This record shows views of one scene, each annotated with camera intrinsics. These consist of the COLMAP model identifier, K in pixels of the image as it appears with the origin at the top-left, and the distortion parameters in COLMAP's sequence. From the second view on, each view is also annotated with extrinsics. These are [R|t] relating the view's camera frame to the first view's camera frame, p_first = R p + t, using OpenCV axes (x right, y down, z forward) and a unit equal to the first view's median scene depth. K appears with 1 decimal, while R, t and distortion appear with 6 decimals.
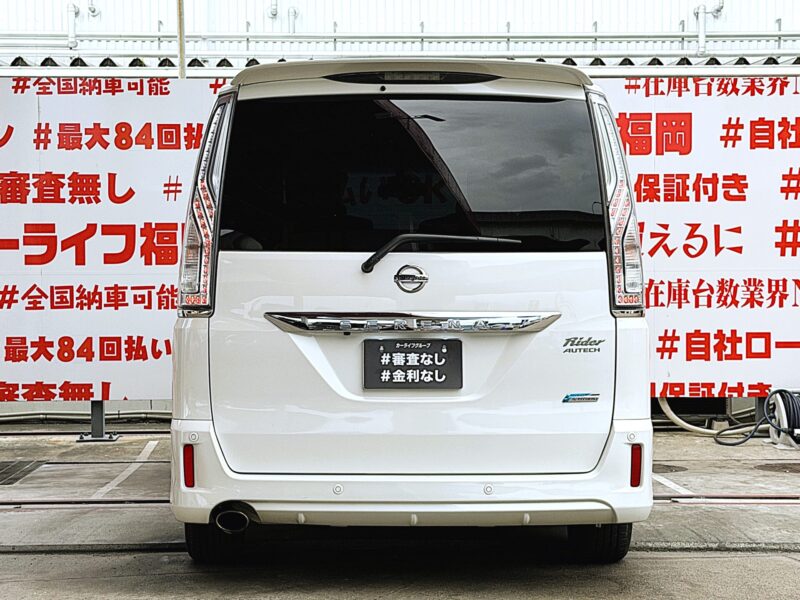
lens RADIAL K [[1552.4, 0, 400.0], [0, 1552.4, 300.0], [0, 0, 1]] dist [0.087248, 0.140325]
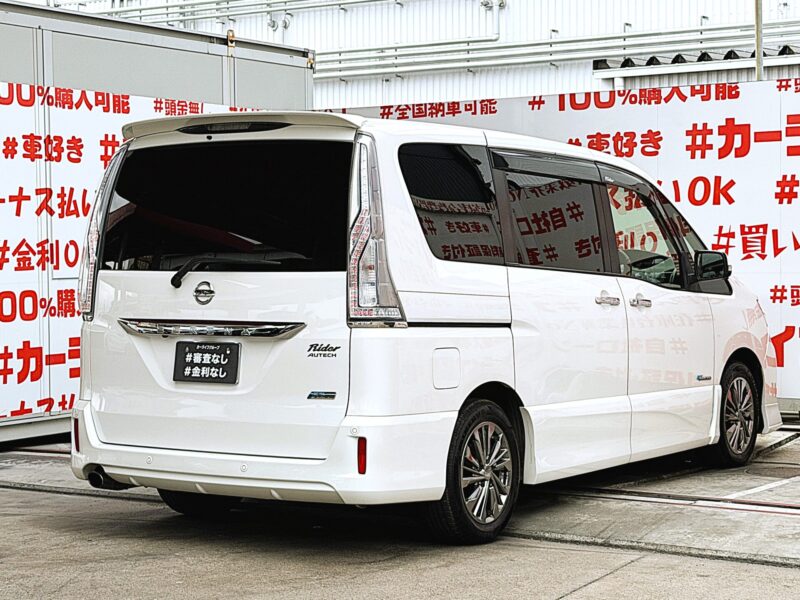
lens RADIAL K [[1552.4, 0, 400.0], [0, 1552.4, 300.0], [0, 0, 1]] dist [0.087248, 0.140325]
pose [[0.853873, 0.010499, -0.520375, 0.778525], [-0.004713, 0.999911, 0.012441, -0.024219], [0.520460, -0.008171, 0.853847, 0.027241]]
